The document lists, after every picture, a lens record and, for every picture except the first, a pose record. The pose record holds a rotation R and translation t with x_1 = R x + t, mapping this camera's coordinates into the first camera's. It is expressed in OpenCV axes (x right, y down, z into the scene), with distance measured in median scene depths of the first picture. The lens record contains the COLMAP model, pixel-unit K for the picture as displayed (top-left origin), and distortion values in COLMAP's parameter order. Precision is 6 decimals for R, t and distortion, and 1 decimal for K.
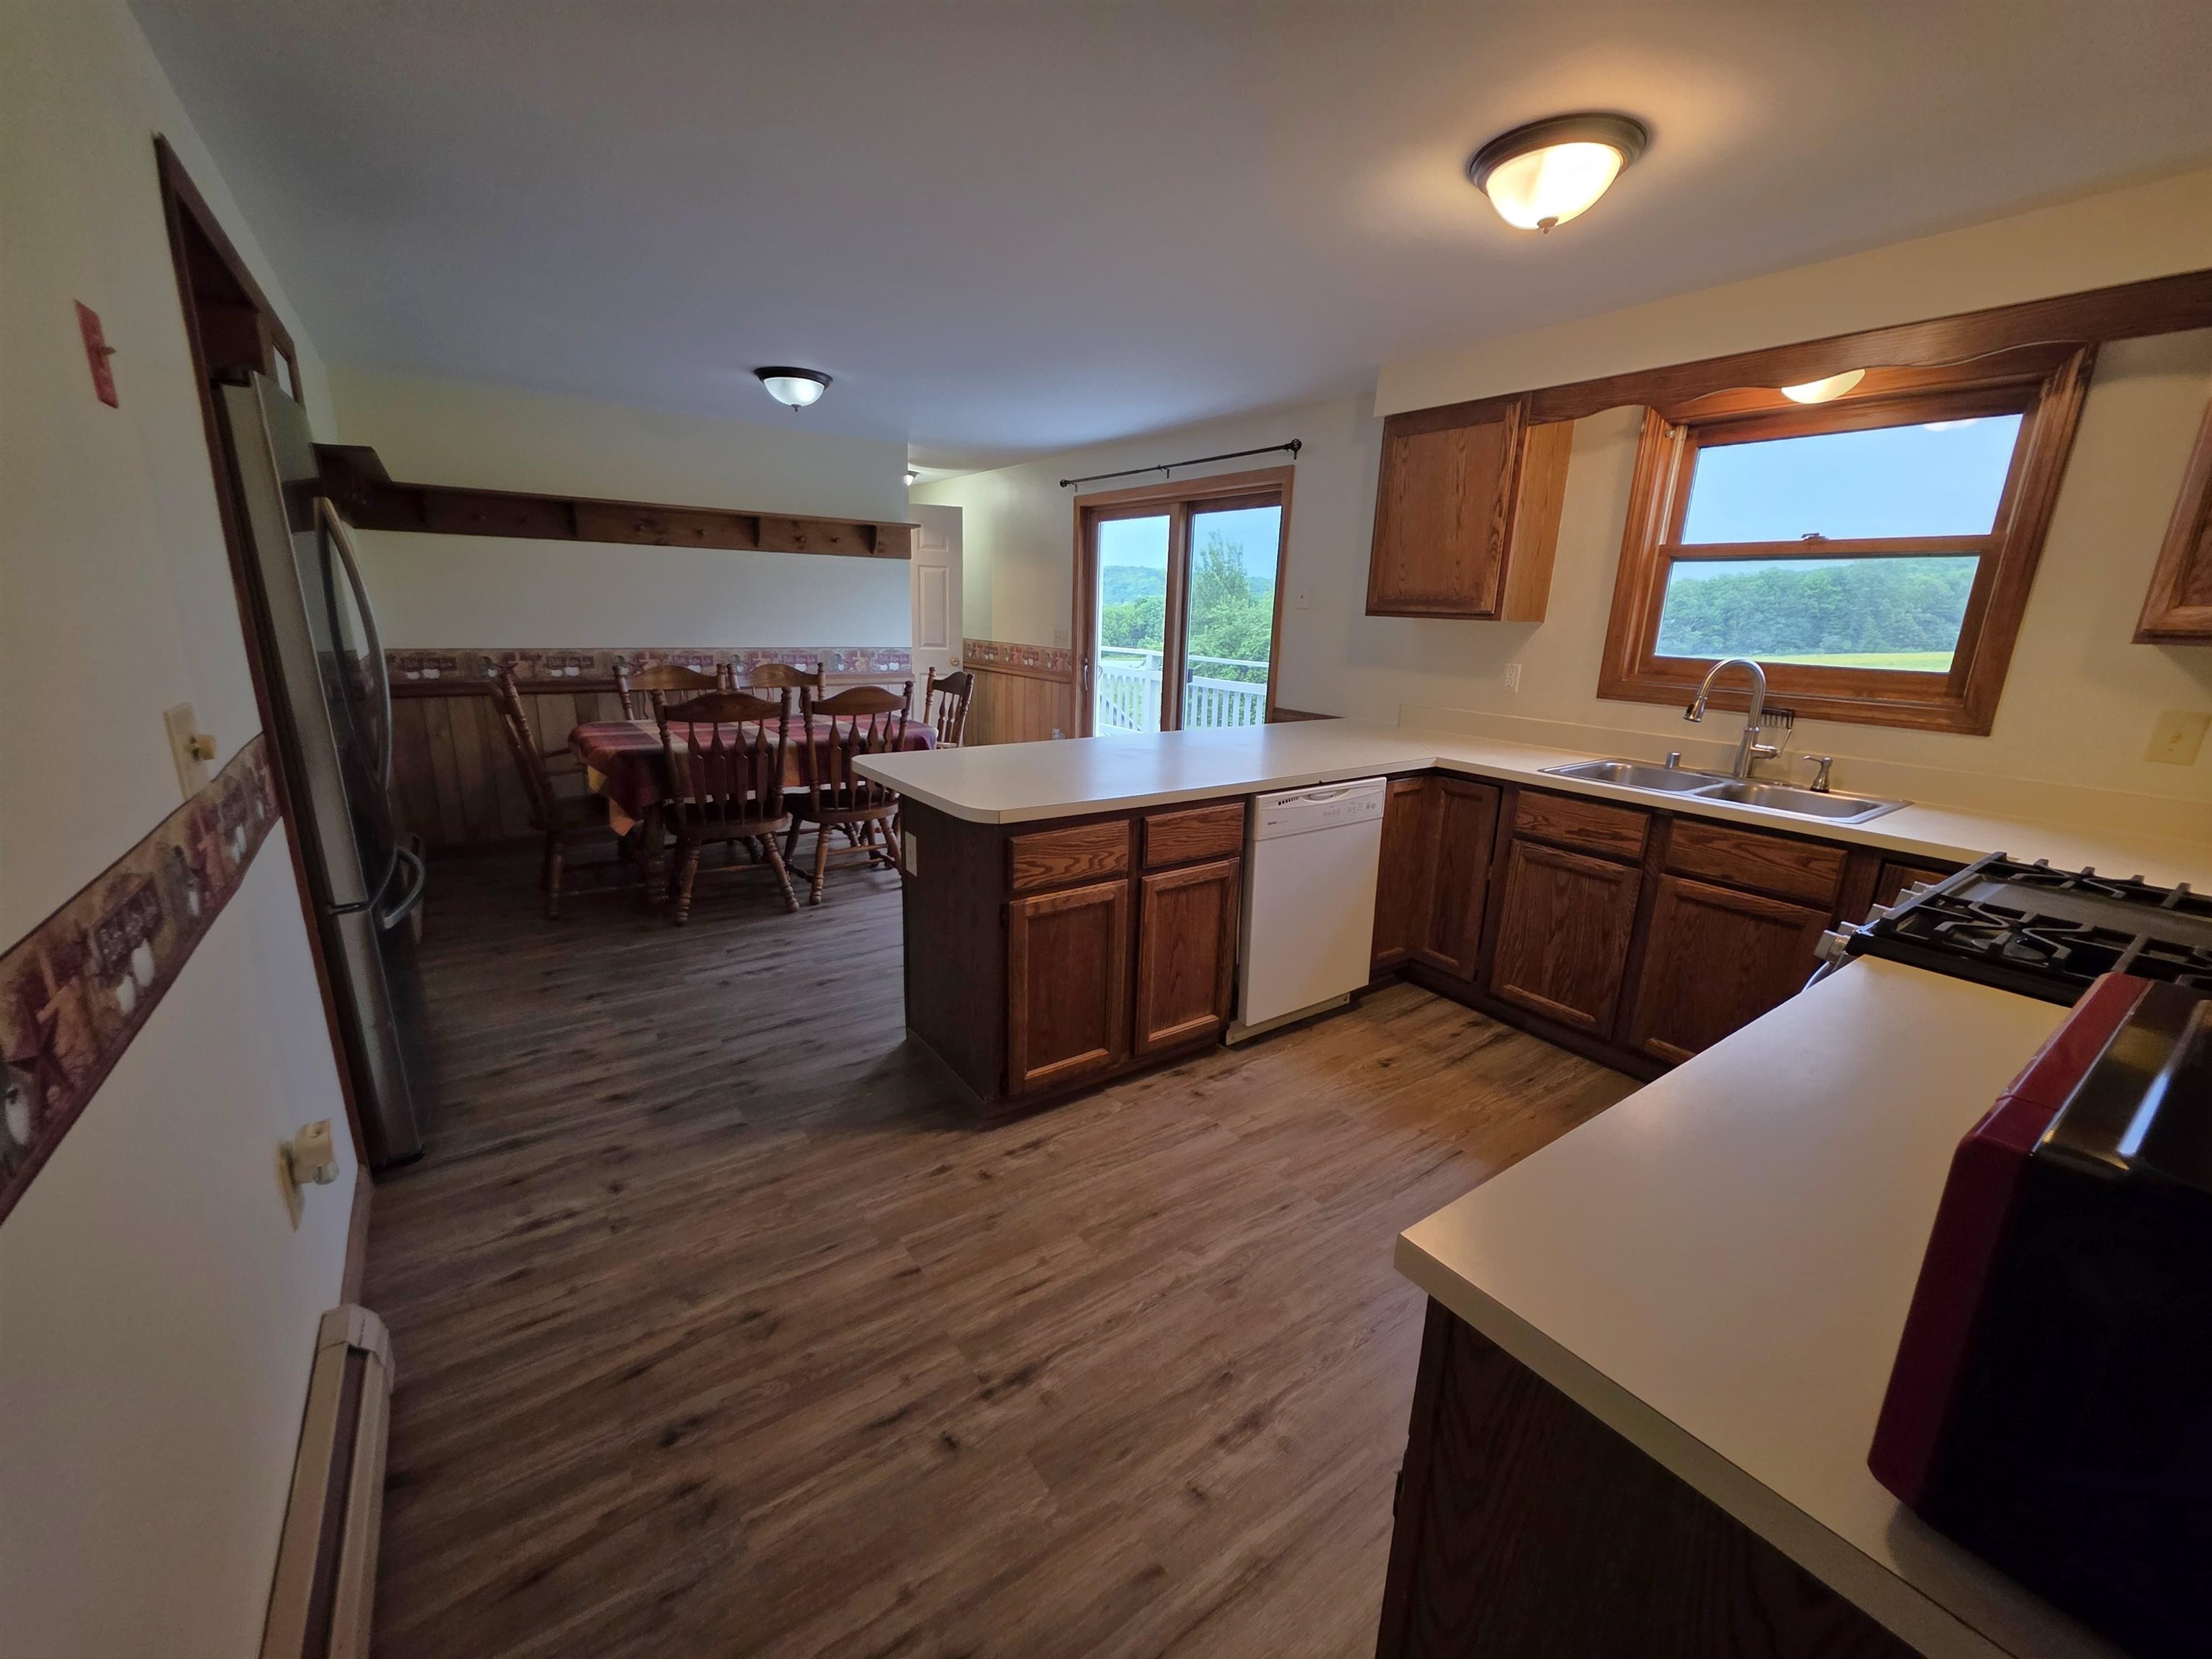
lens RADIAL K [[883.2, 0, 1107.2], [0, 883.2, 833.1], [0, 0, 1]] dist [0.005096, -0.000891]
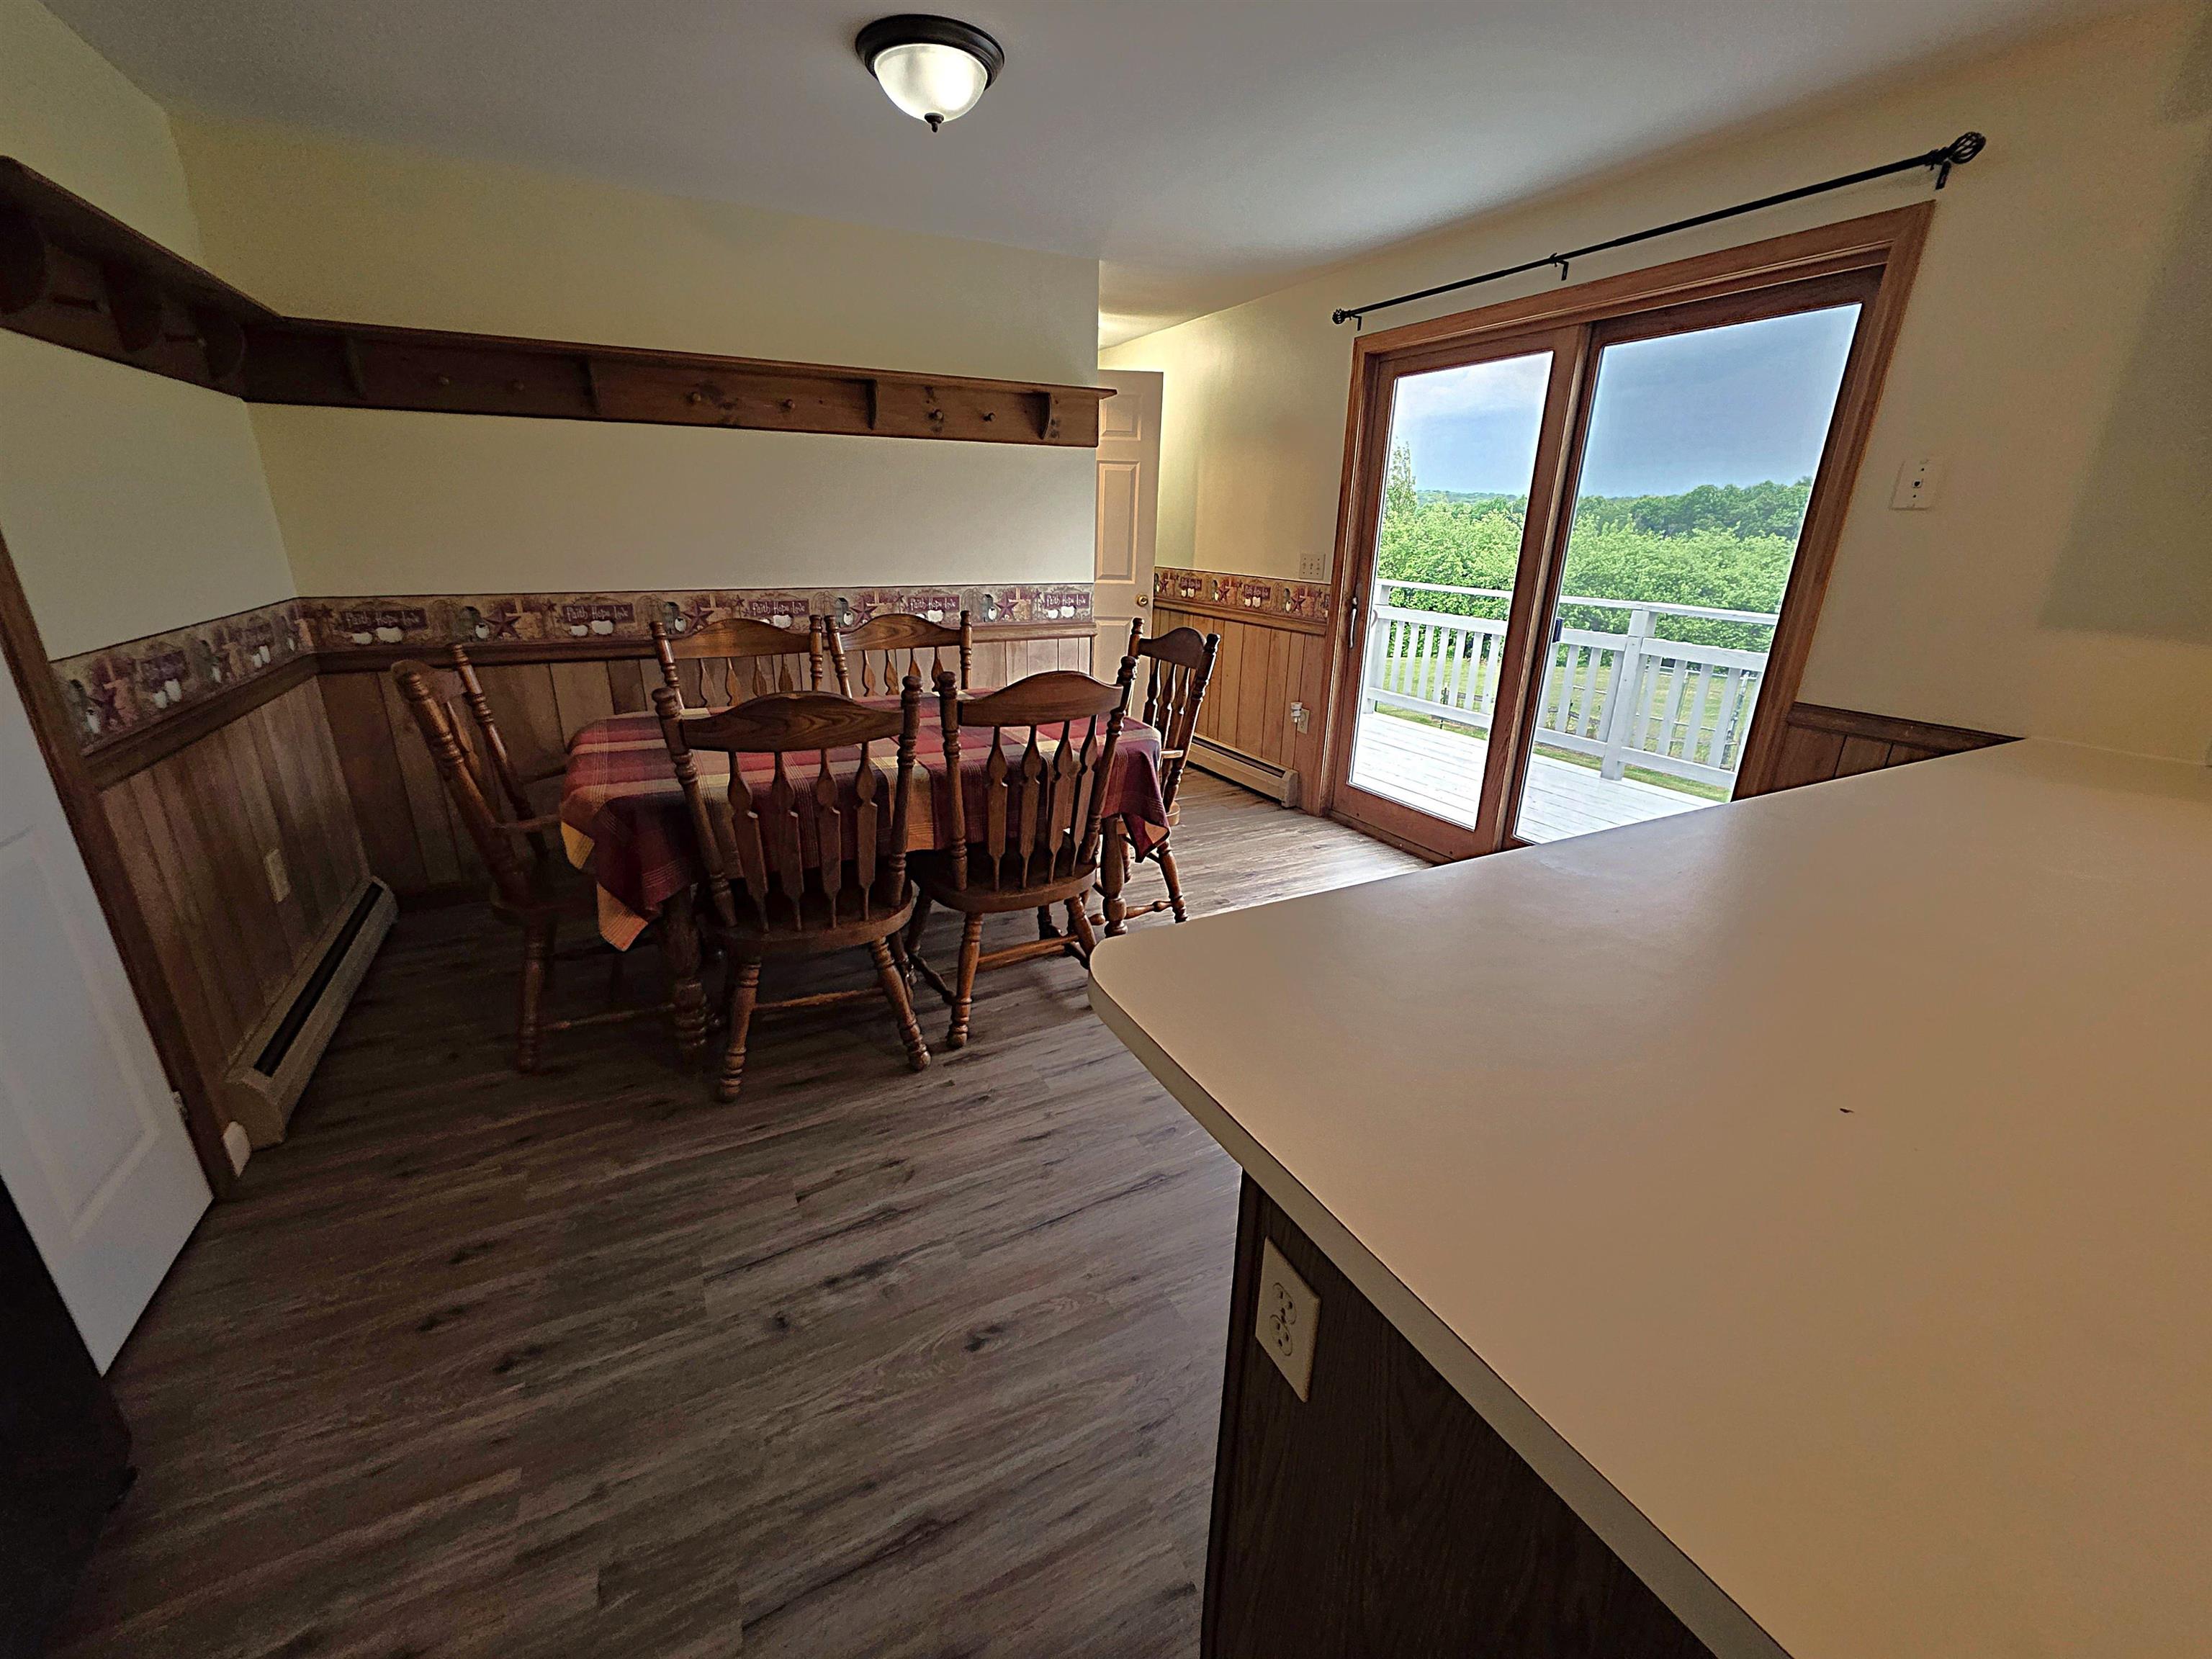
lens RADIAL K [[883.2, 0, 1101.5], [0, 883.2, 822.5], [0, 0, 1]] dist [0.005096, -0.000891]
pose [[0.989582, 0.033770, -0.139955, -0.198469], [-0.023374, 0.996889, 0.075272, -0.136502], [0.142061, -0.071216, 0.987293, 0.558136]]
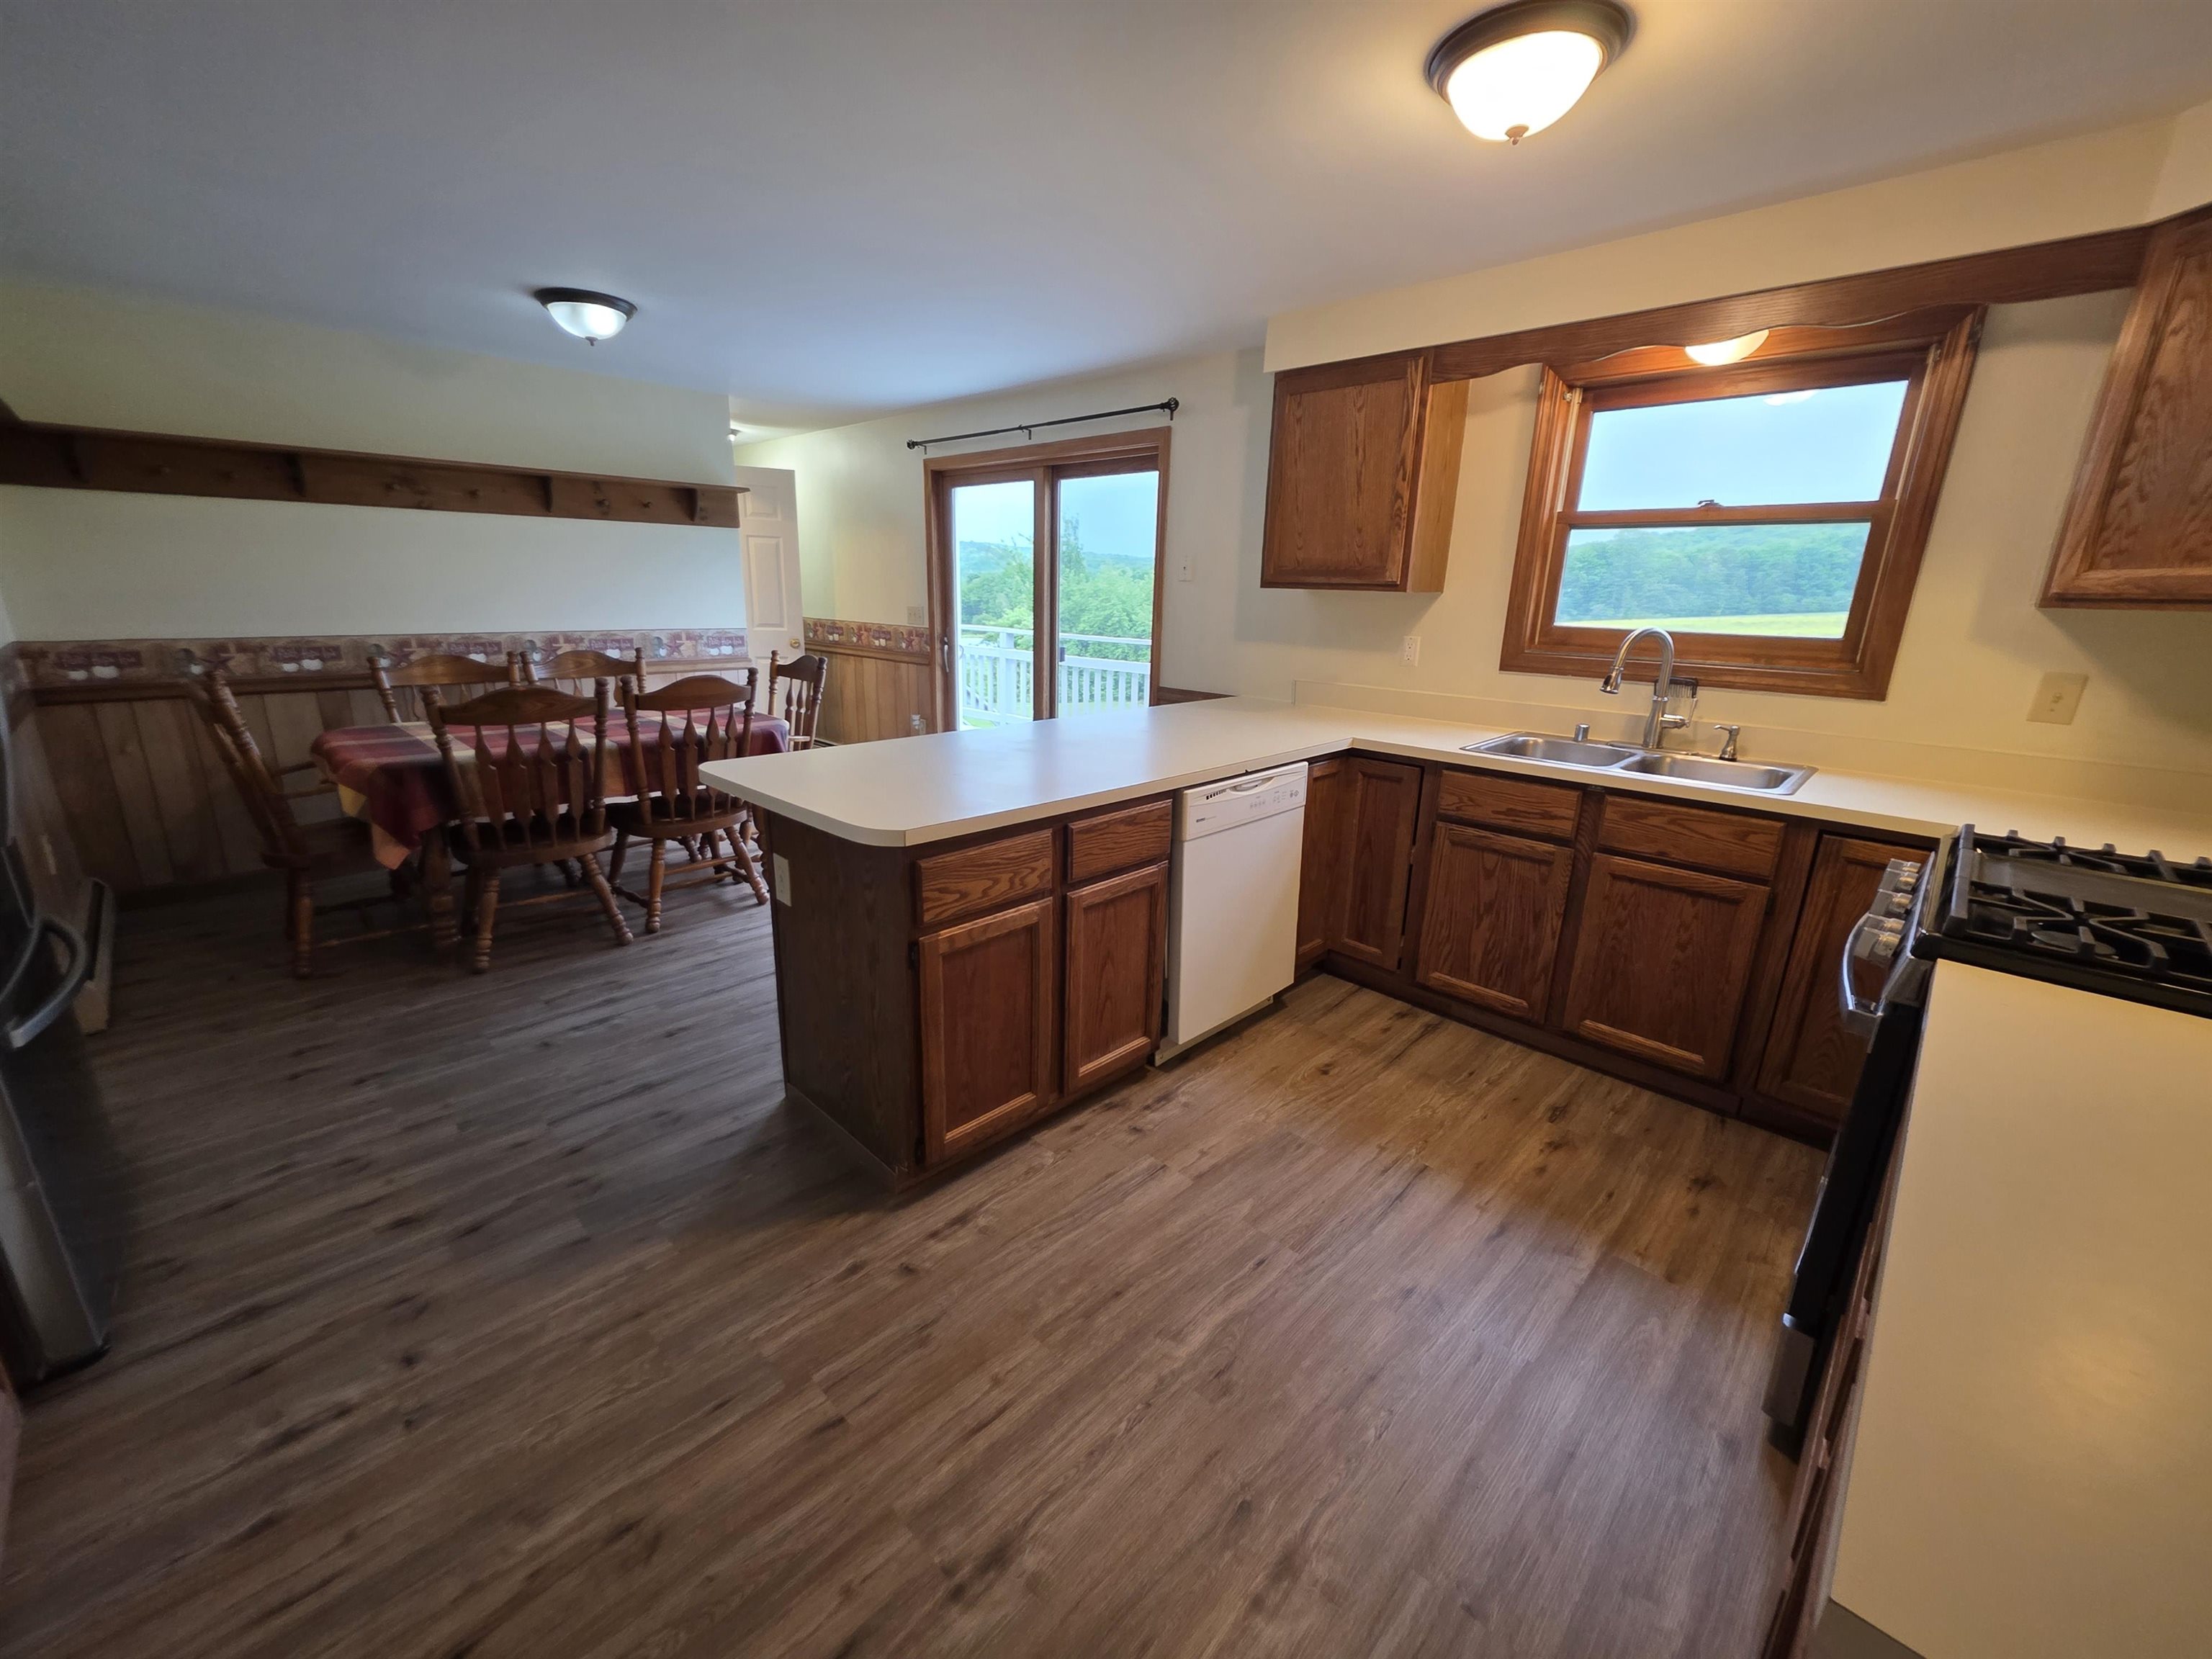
lens RADIAL K [[883.2, 0, 1099.9], [0, 883.2, 829.4], [0, 0, 1]] dist [0.005096, -0.000891]
pose [[0.984748, -0.053321, 0.165615, -0.050898], [0.049664, 0.998424, 0.026144, -0.024578], [-0.166748, -0.017520, 0.985844, 0.108016]]
